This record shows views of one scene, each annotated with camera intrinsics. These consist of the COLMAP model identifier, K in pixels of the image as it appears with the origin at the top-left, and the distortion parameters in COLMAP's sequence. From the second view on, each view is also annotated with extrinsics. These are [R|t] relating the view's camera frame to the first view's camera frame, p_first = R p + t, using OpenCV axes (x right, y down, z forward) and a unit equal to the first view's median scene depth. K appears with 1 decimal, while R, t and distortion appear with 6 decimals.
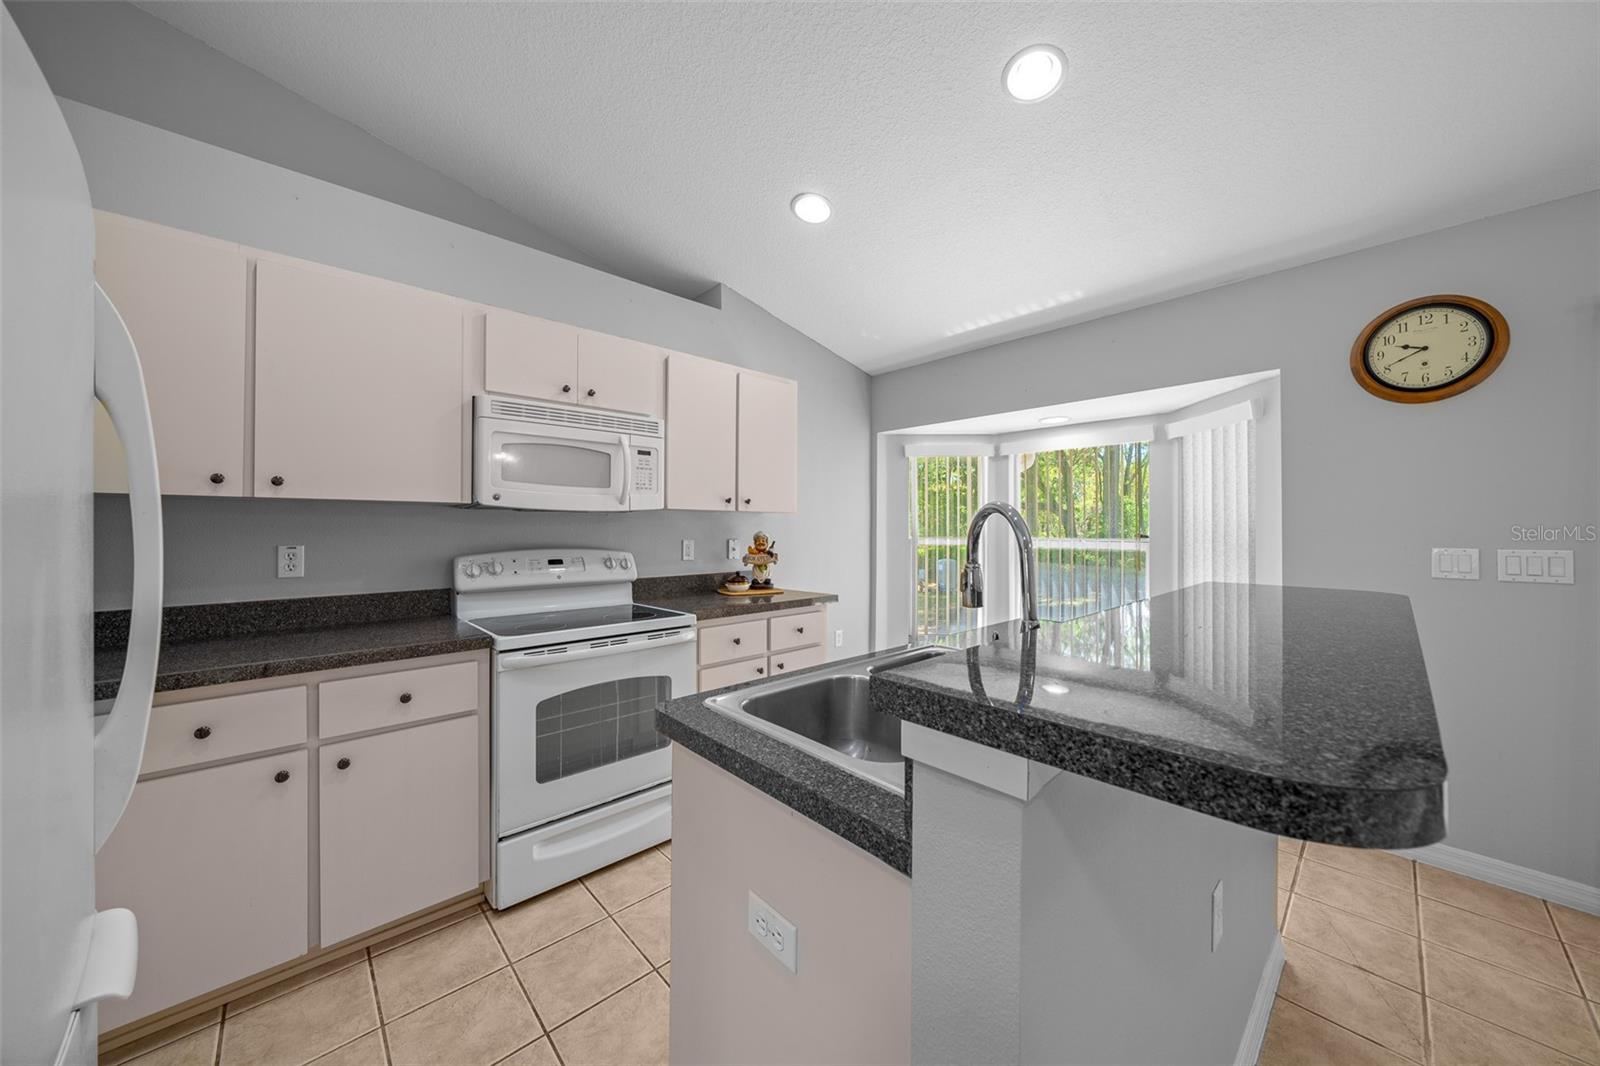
lens RADIAL K [[550.5, 0, 797.6], [0, 550.5, 525.2], [0, 0, 1]] dist [-0.000329, -0.000017]
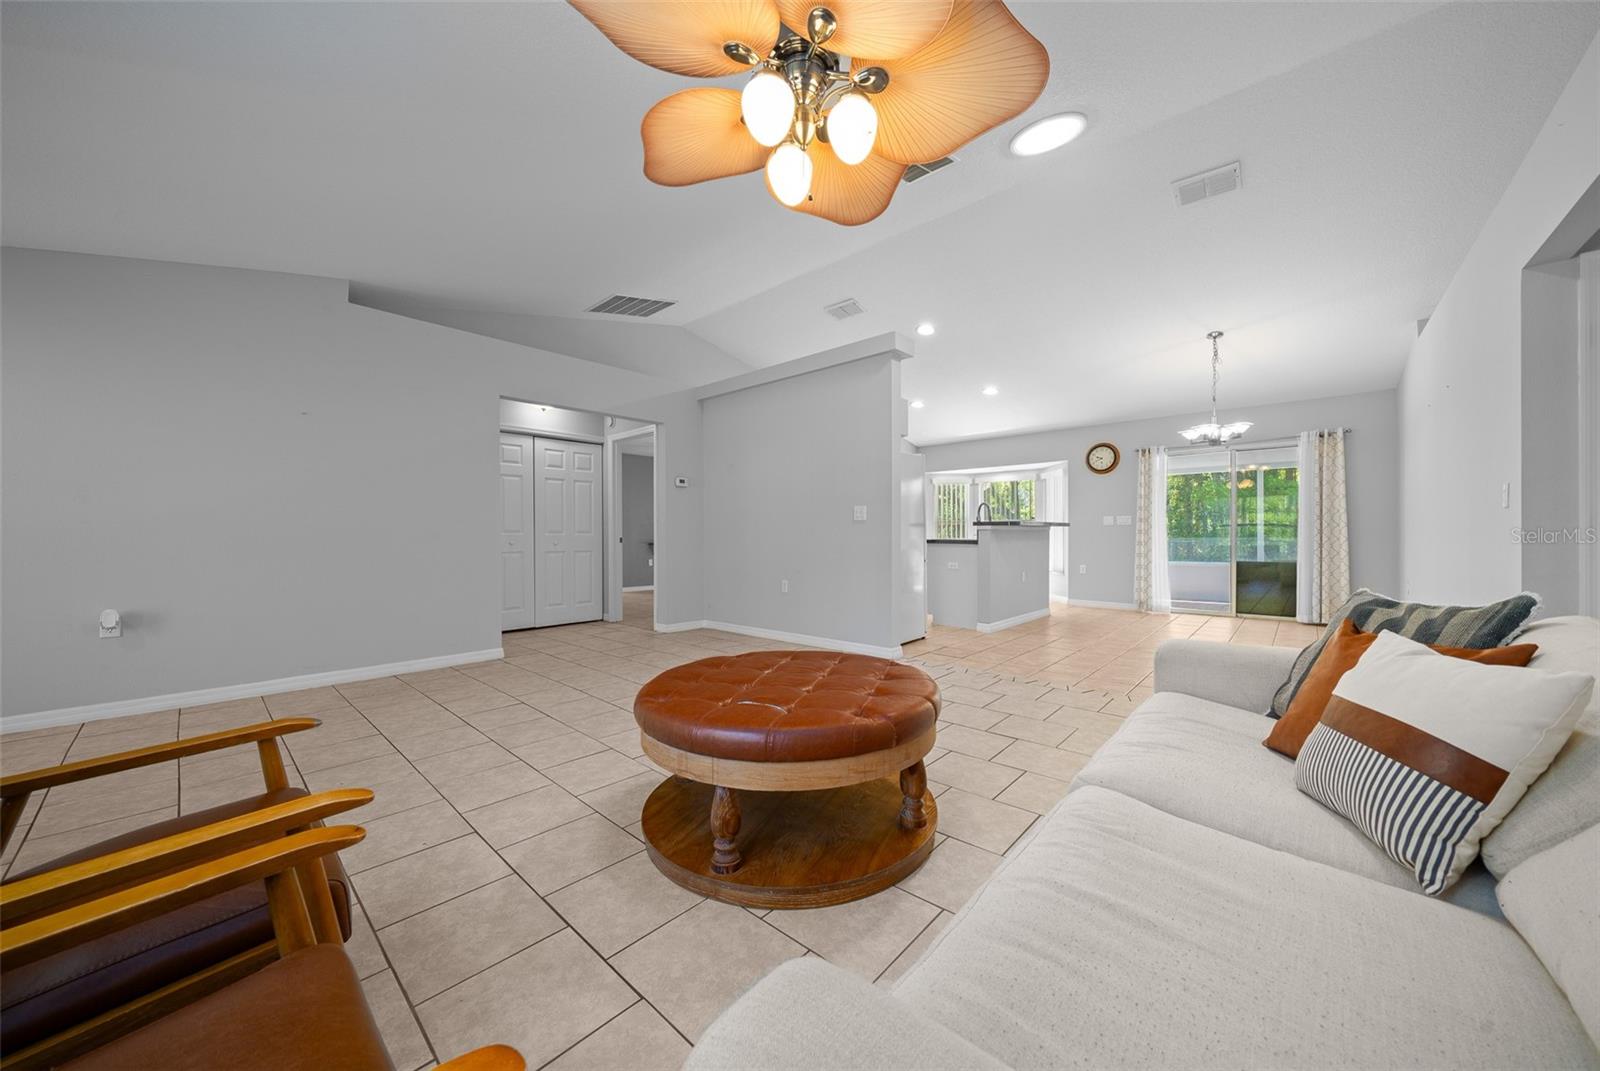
lens RADIAL K [[553.2, 0, 800.0], [0, 553.2, 535.5], [0, 0, 1]] dist [-0.003092, -0.000232]
pose [[0.996876, -0.006078, 0.078750, -0.839070], [0.005628, 0.999967, 0.005925, 0.107707], [-0.078784, -0.005464, 0.996877, -1.905570]]
